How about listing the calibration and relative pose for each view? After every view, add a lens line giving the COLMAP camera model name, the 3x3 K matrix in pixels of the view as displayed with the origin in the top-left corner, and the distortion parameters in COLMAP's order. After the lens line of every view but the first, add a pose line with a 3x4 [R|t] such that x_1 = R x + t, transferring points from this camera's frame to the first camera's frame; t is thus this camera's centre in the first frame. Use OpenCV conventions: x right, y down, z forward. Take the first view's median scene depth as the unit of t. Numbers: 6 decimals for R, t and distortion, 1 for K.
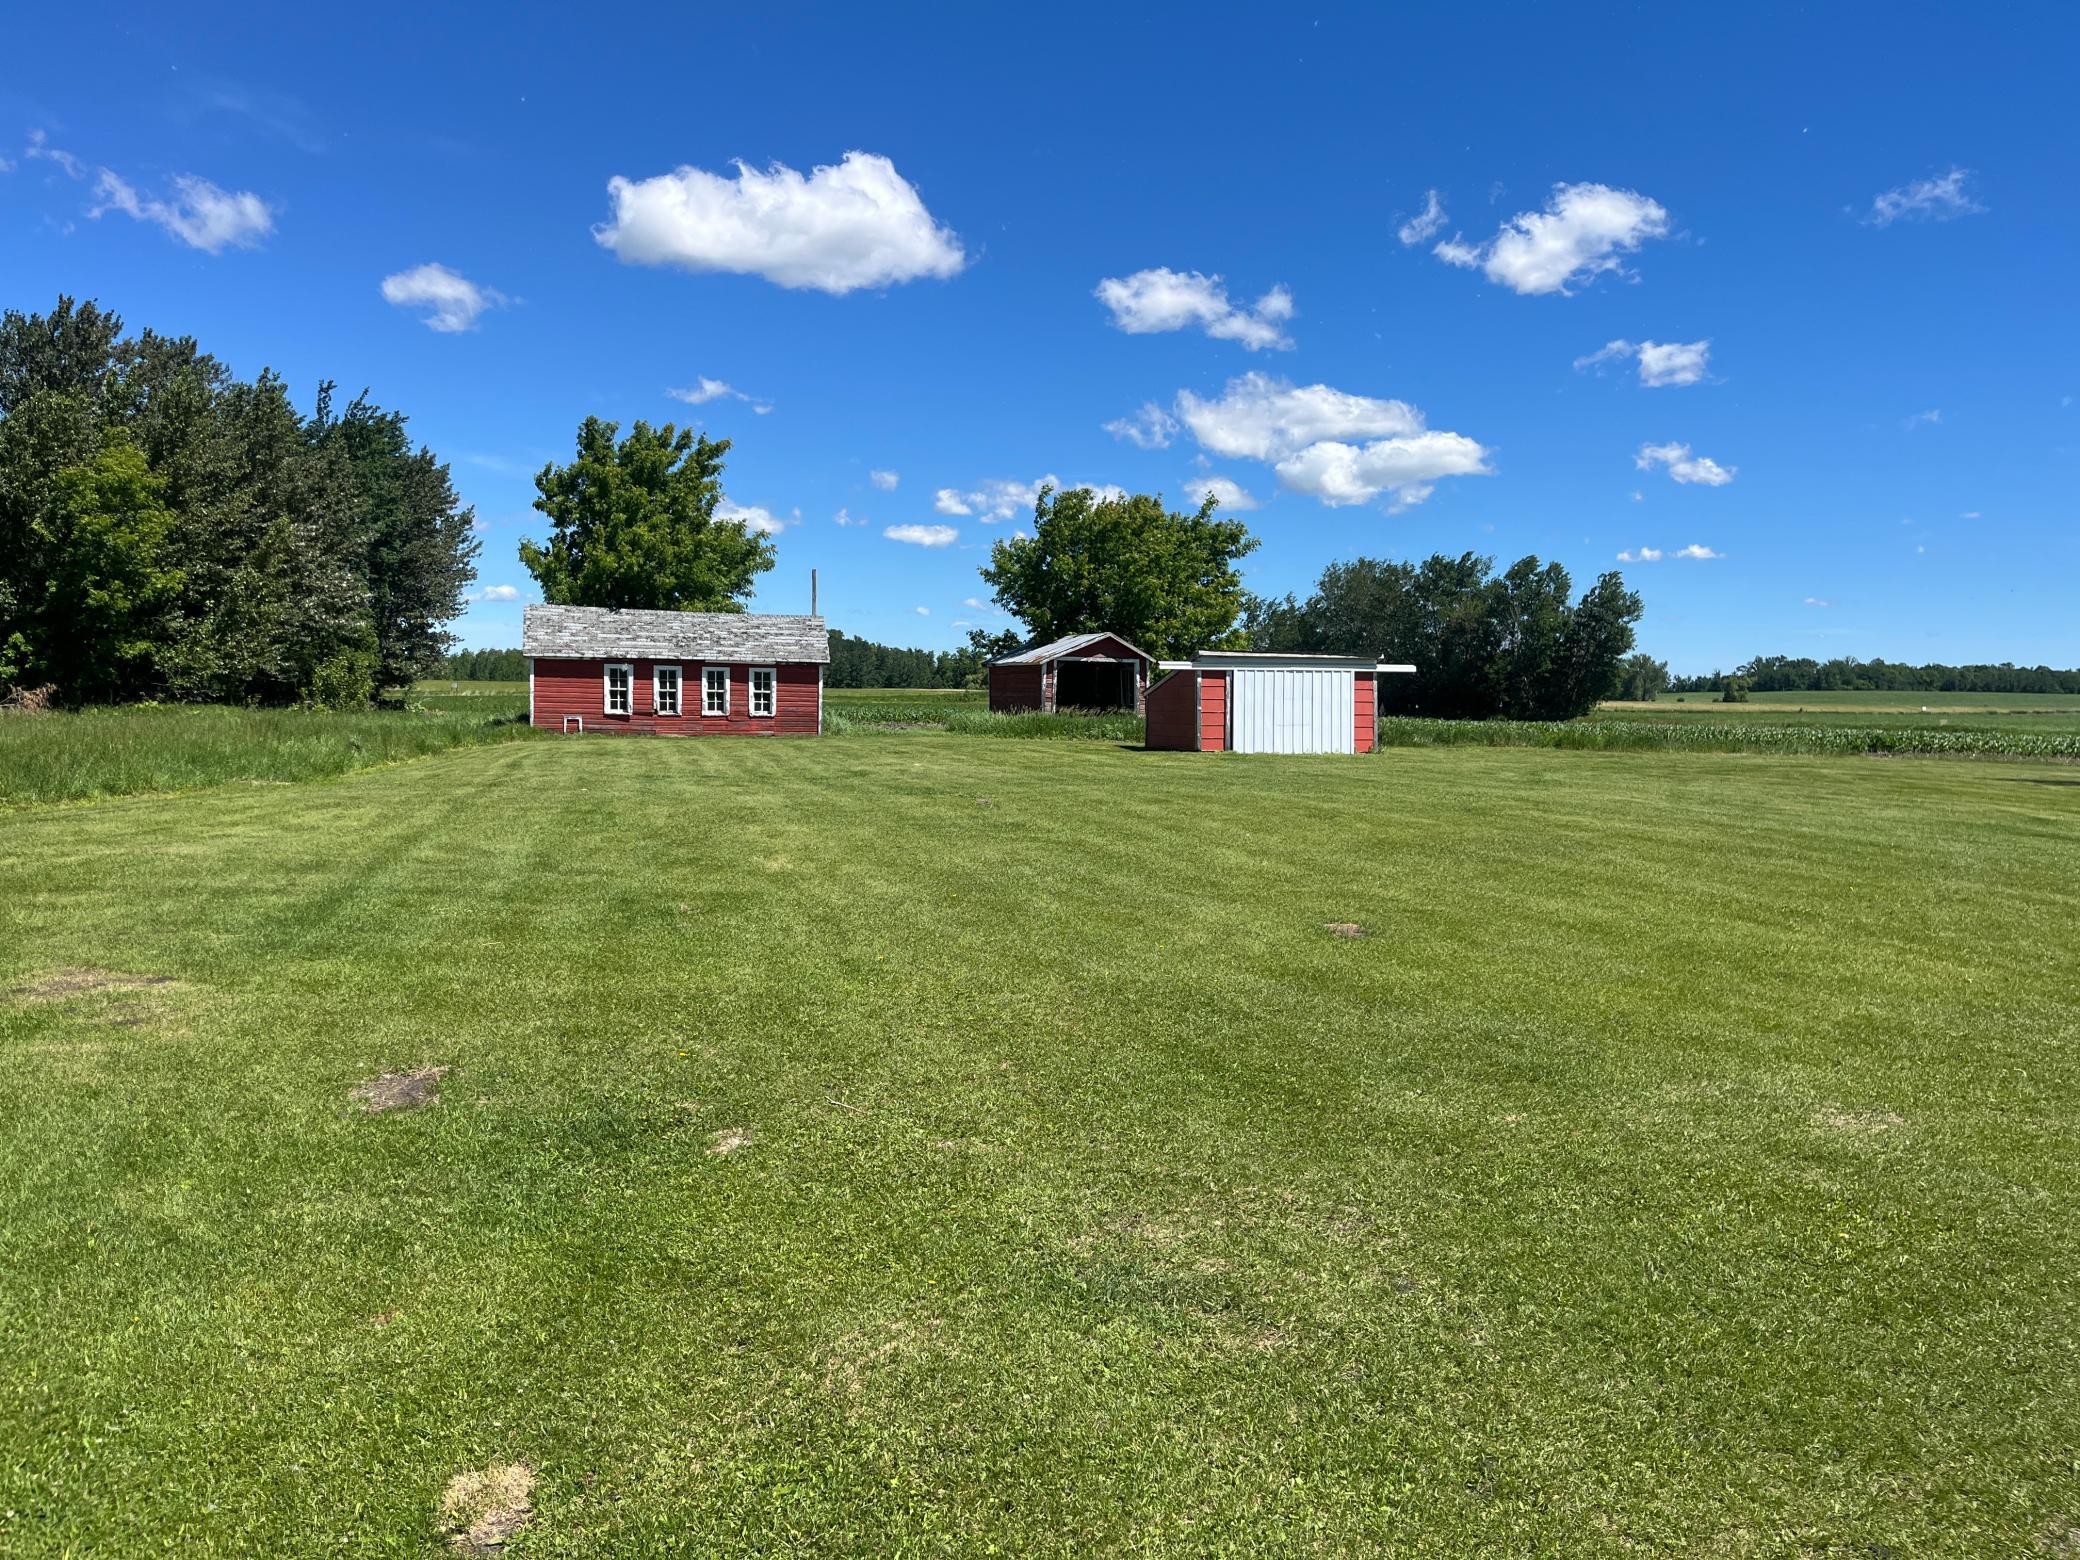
lens RADIAL K [[1537.7, 0, 1040.0], [0, 1537.7, 780.0], [0, 0, 1]] dist [0.089844, -0.133277]
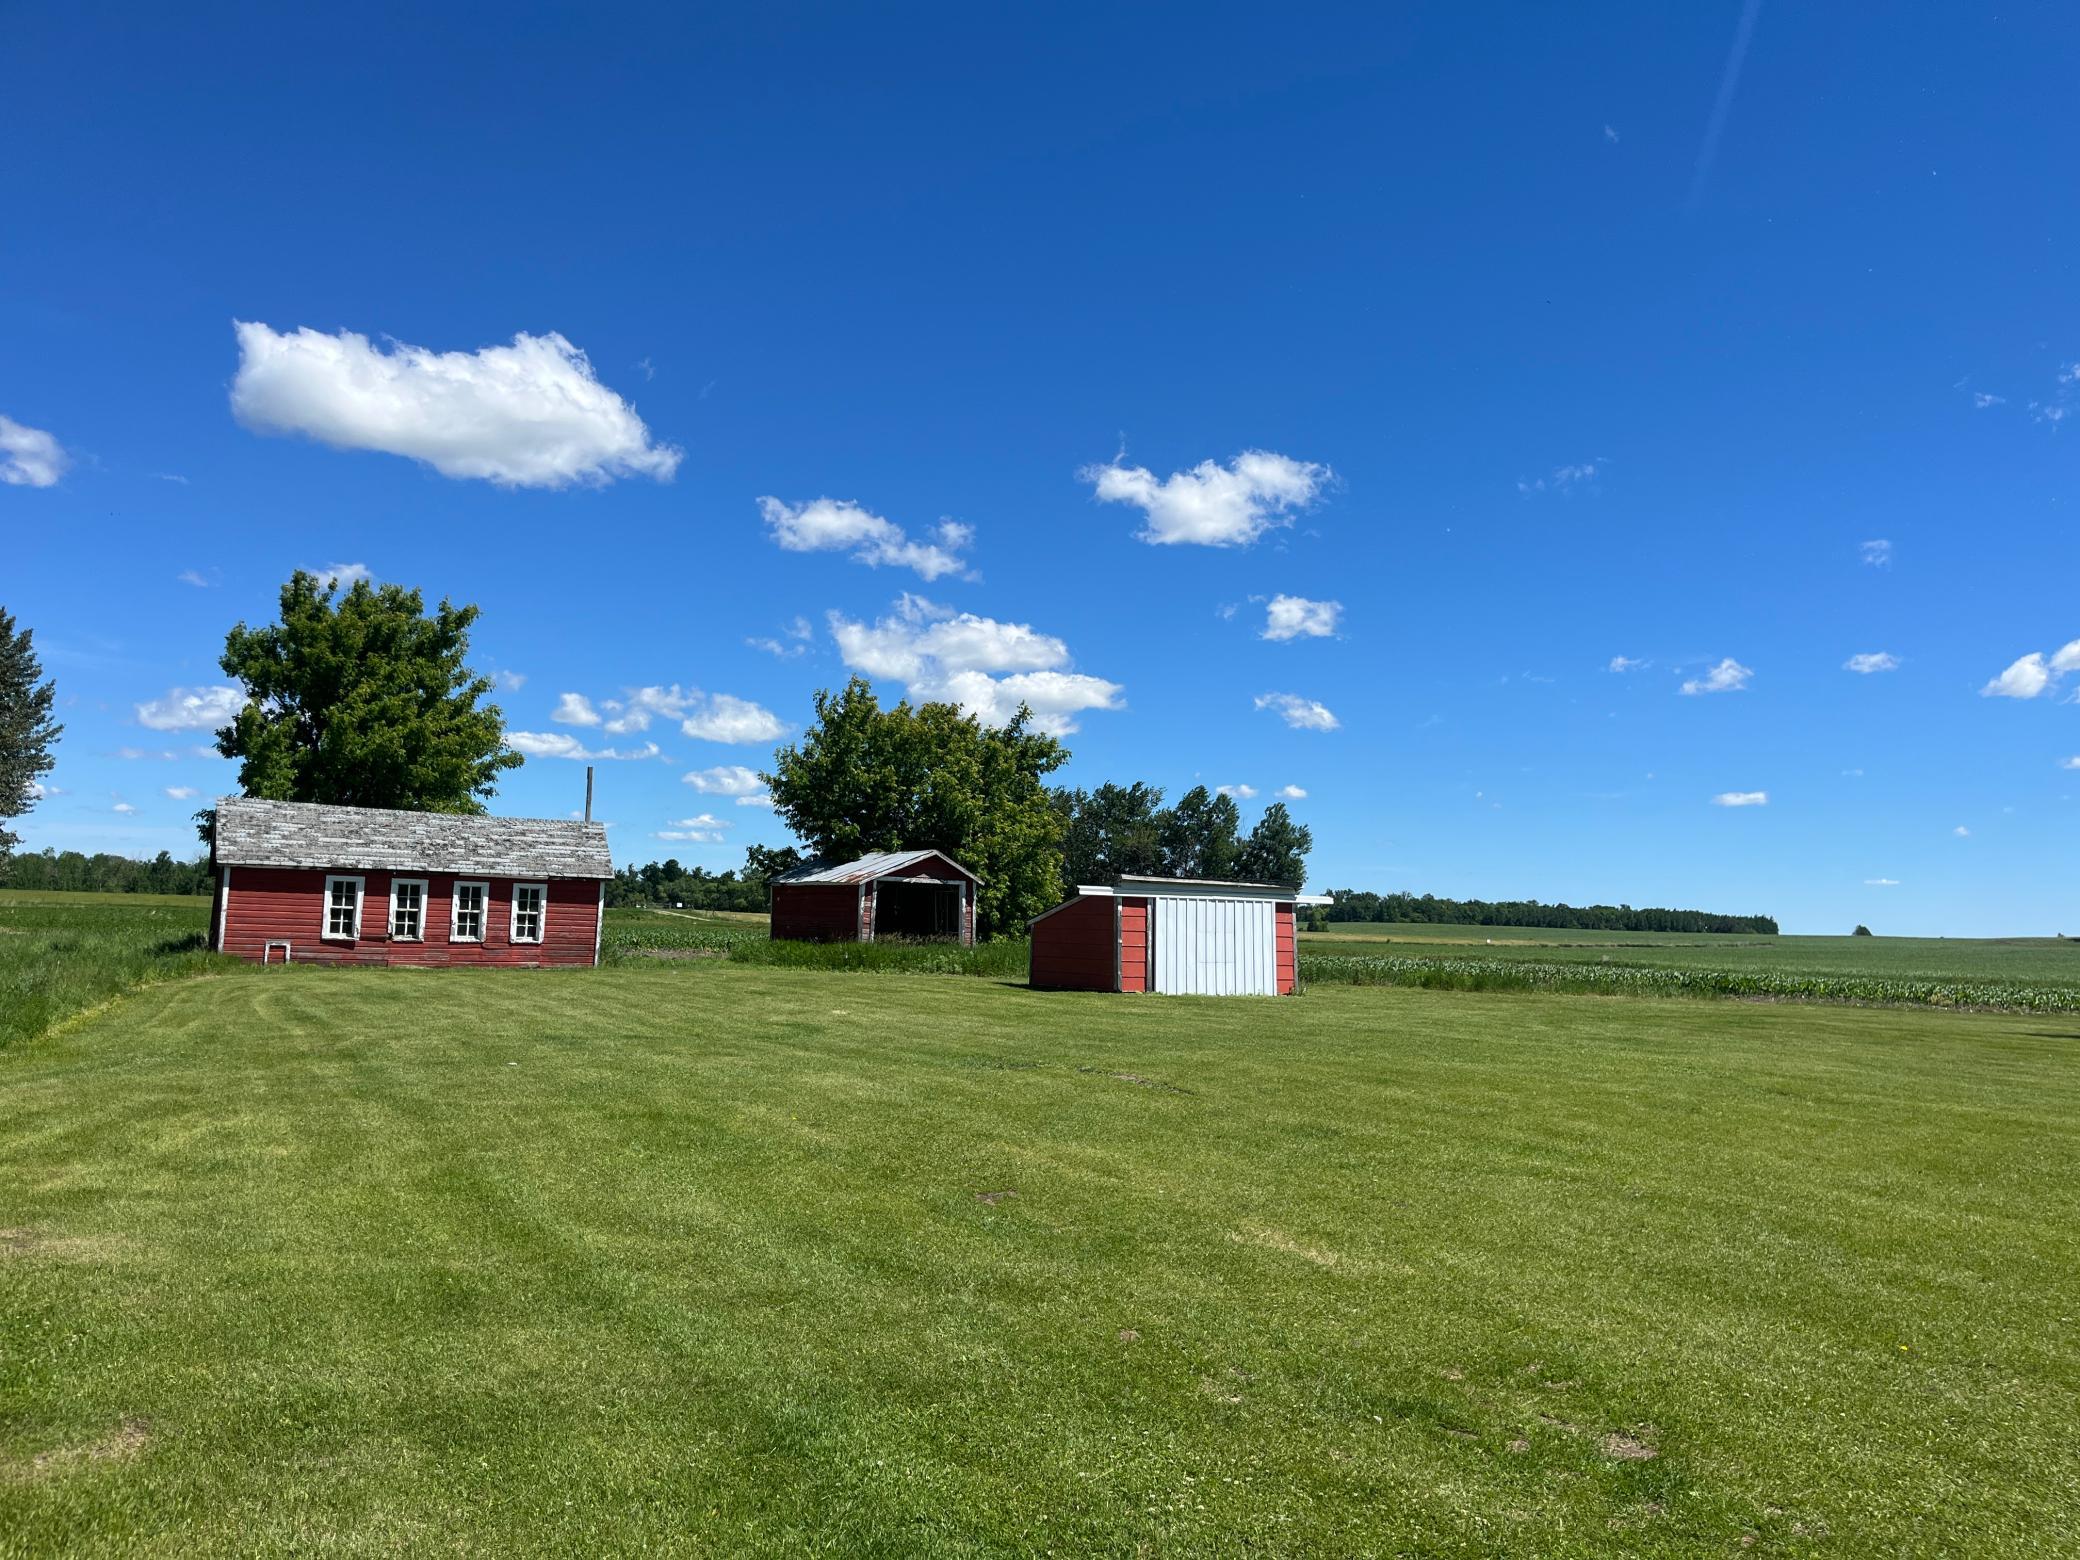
lens RADIAL K [[1537.7, 0, 1040.0], [0, 1537.7, 780.0], [0, 0, 1]] dist [0.089844, -0.133277]
pose [[0.968086, 0.037863, 0.247742, -0.090541], [-0.002133, 0.989731, -0.142925, -0.007459], [-0.250610, 0.137835, 0.958226, 0.101851]]
